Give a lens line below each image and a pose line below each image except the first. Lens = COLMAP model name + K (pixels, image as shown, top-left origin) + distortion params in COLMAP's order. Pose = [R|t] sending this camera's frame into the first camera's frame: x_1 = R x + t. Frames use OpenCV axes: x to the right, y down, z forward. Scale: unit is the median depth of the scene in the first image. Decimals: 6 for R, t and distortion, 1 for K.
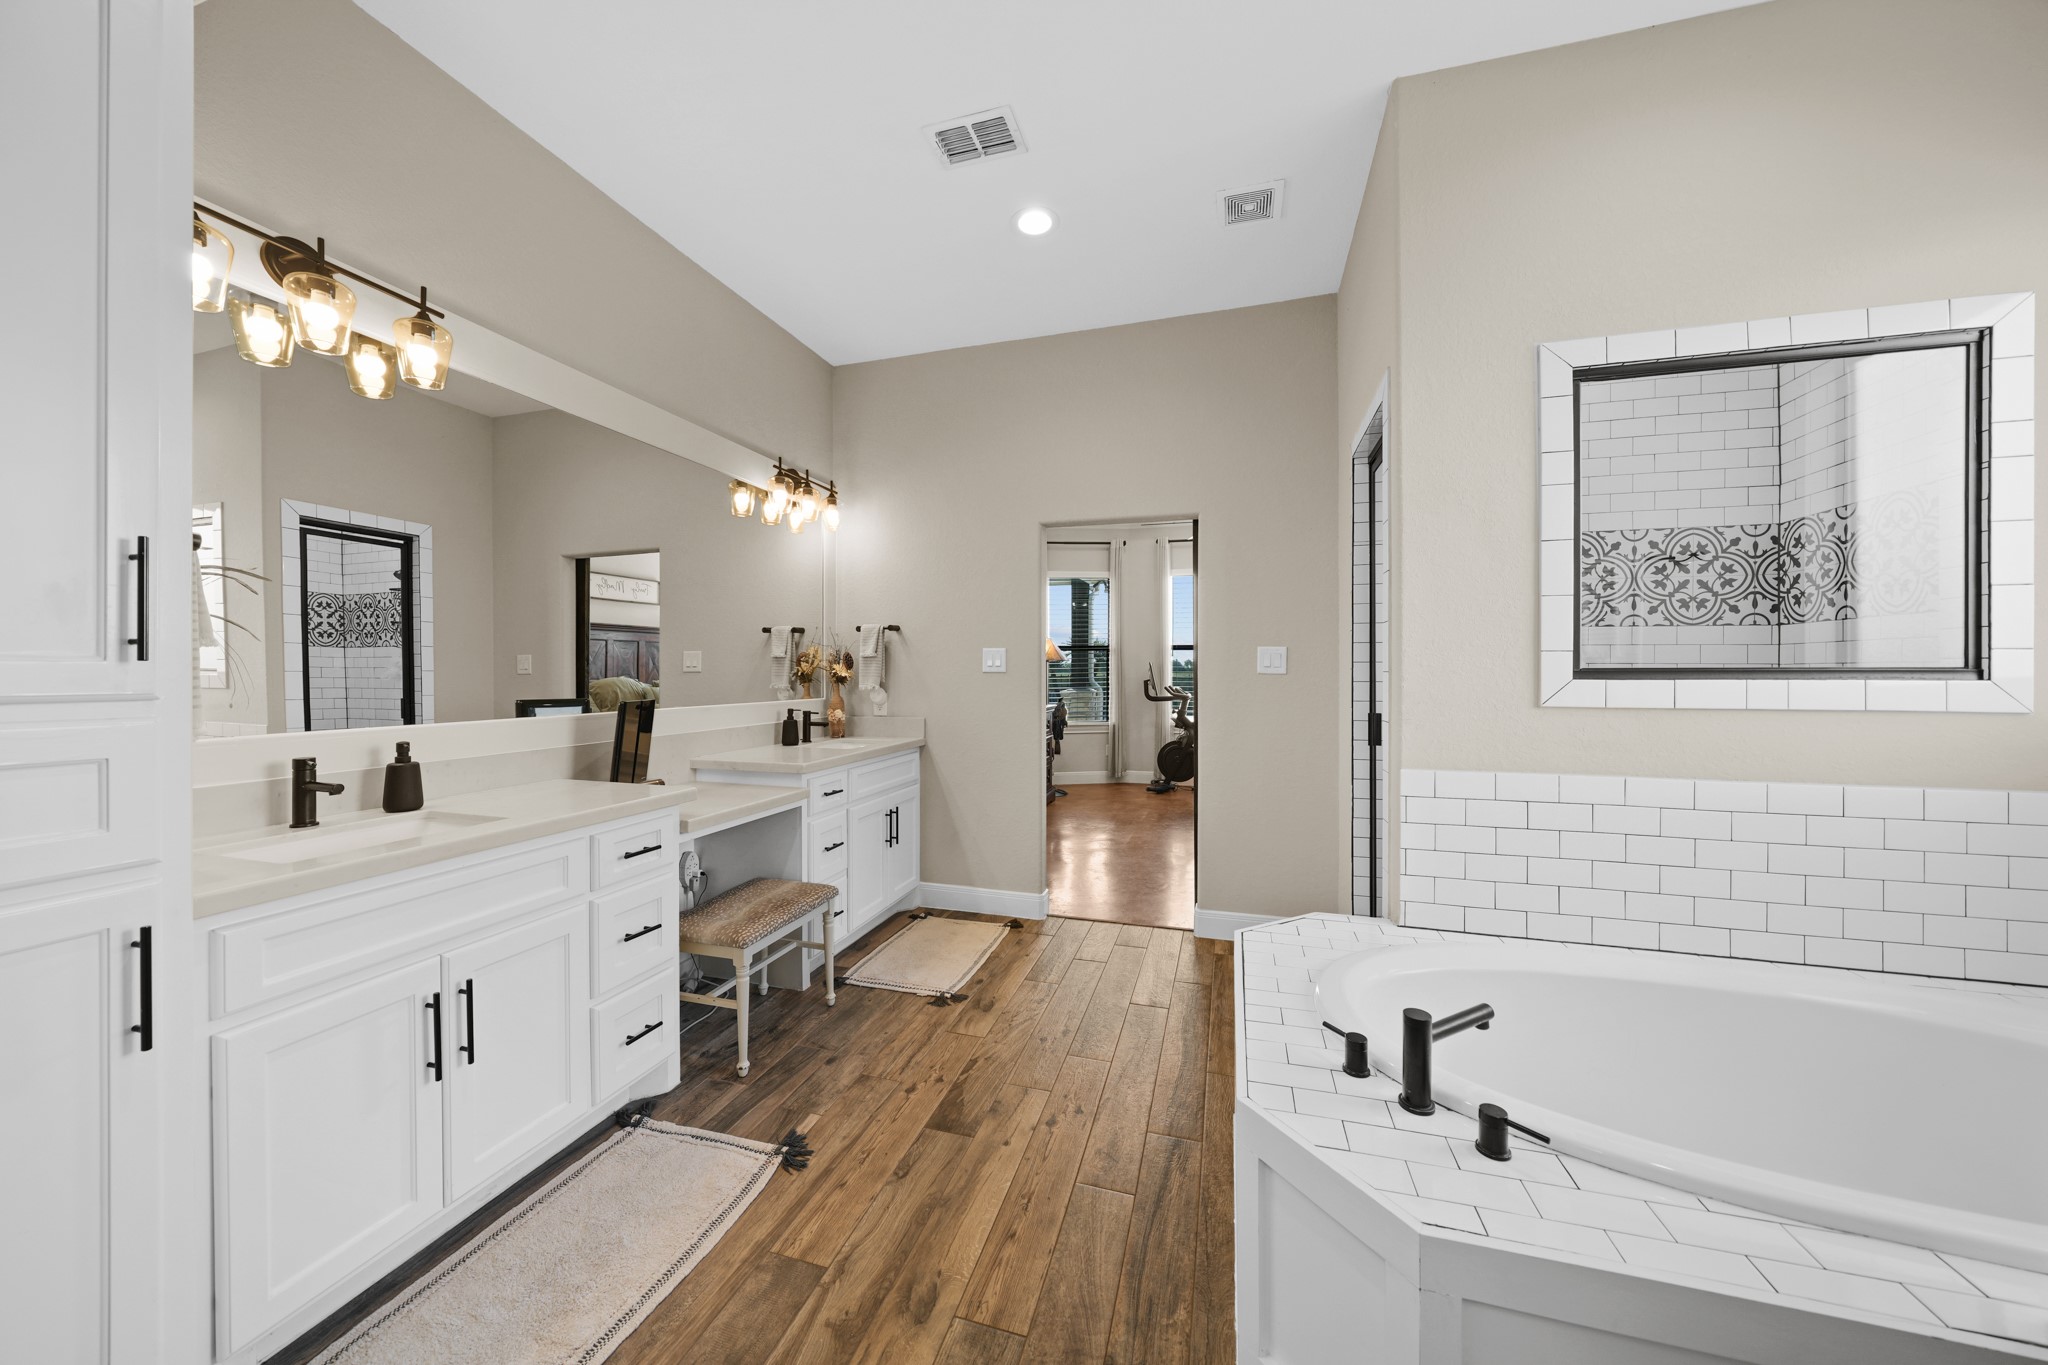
lens RADIAL K [[705.0, 0, 1020.5], [0, 705.0, 674.4], [0, 0, 1]] dist [-0.001748, -0.000052]
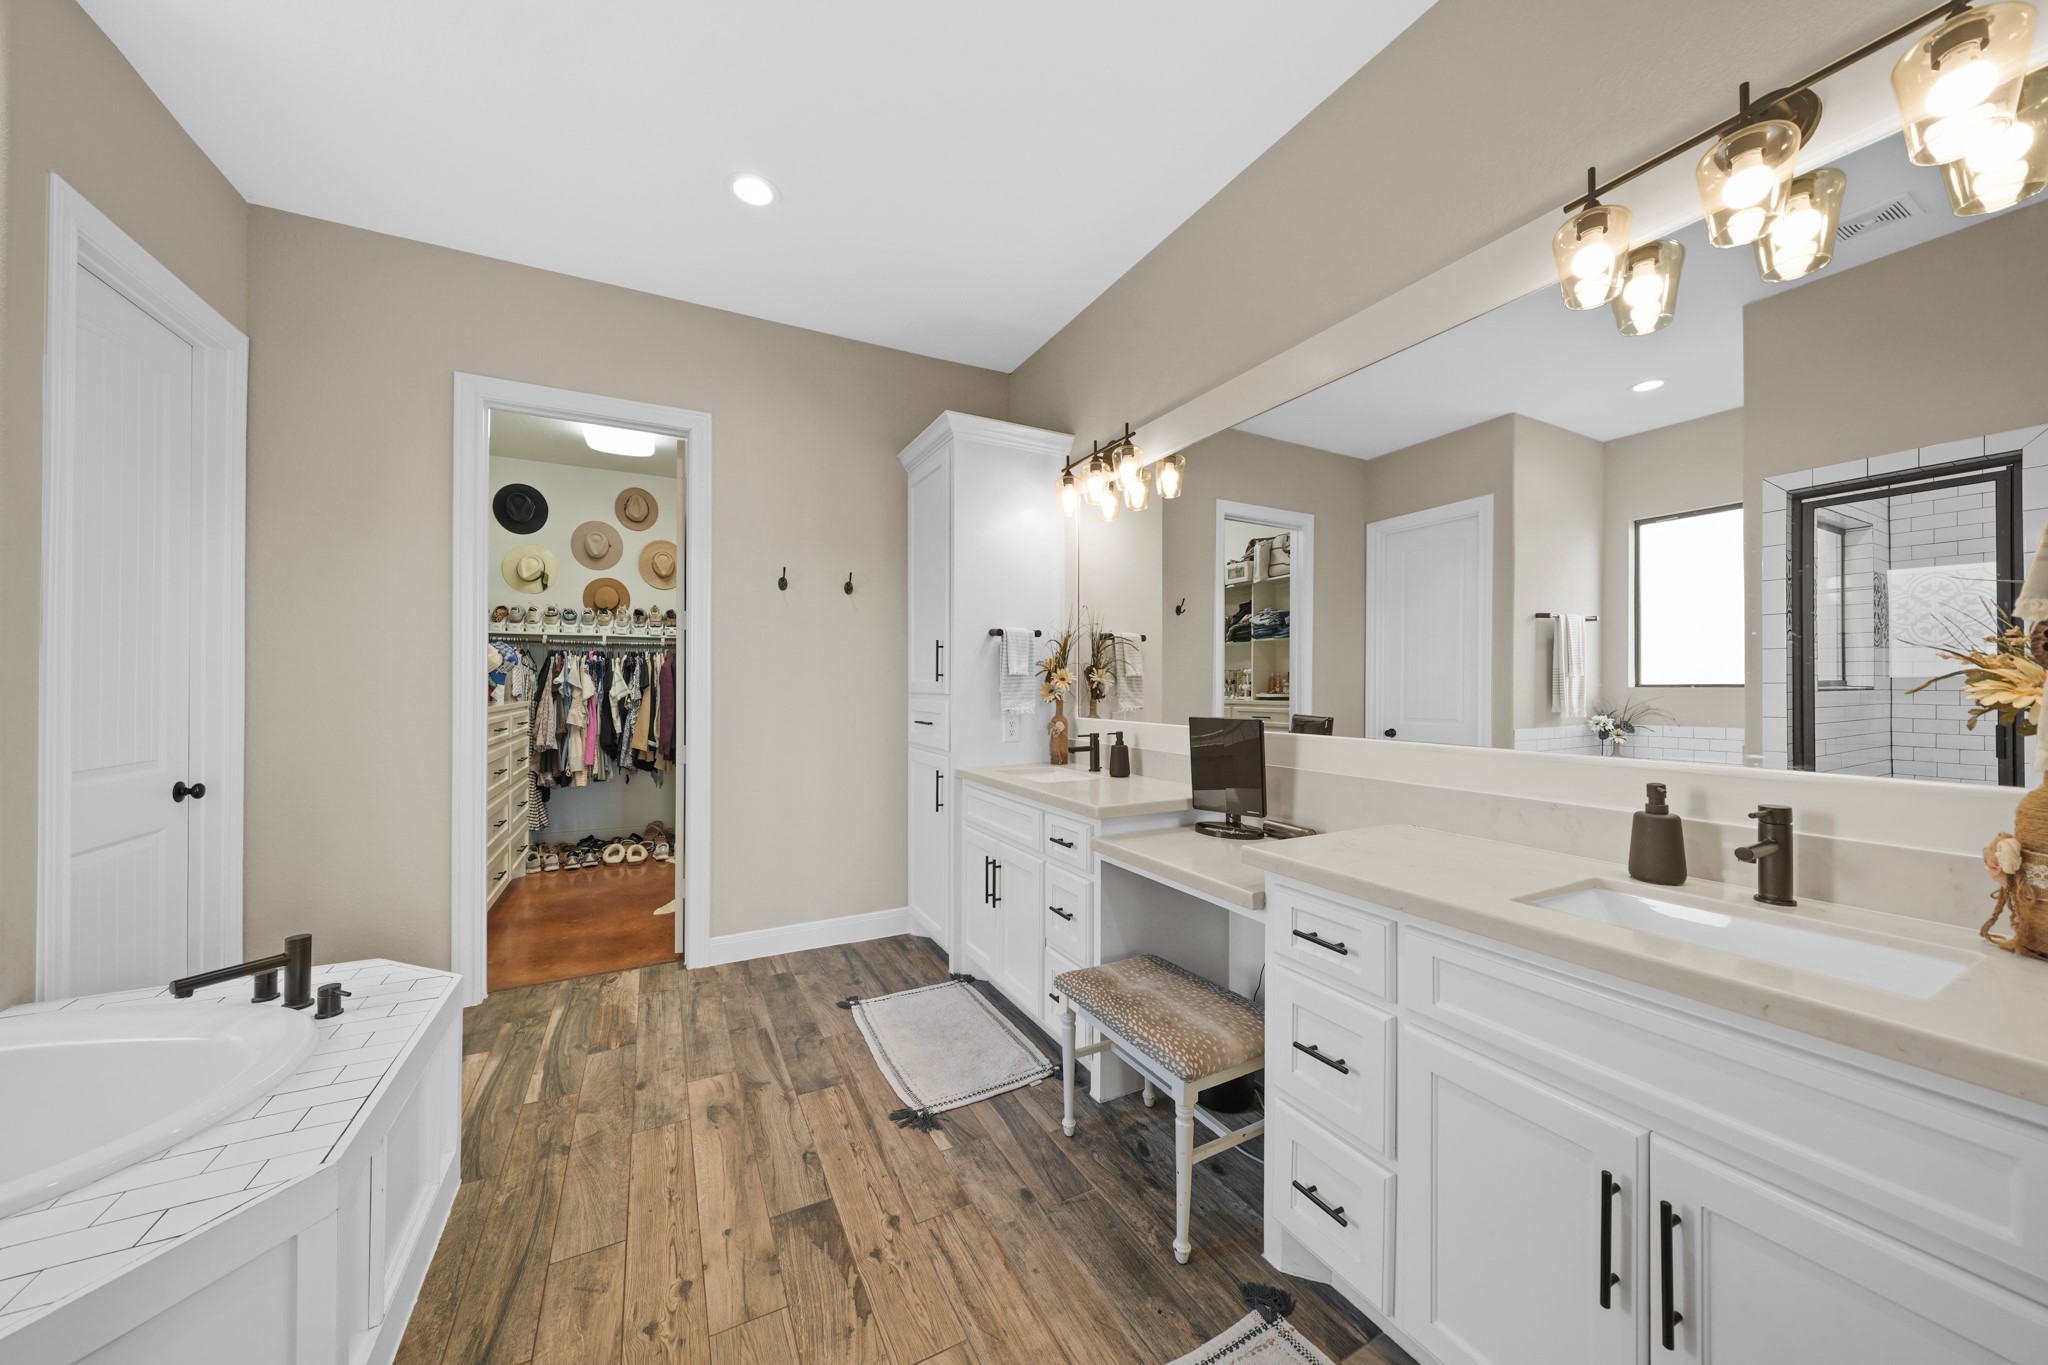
lens RADIAL K [[705.0, 0, 1016.0], [0, 705.0, 680.4], [0, 0, 1]] dist [-0.001748, -0.000052]
pose [[-0.718324, -0.003852, -0.695698, 0.327976], [-0.004782, 0.999988, -0.000599, -0.009825], [0.695692, 0.002896, -0.718334, 1.861627]]
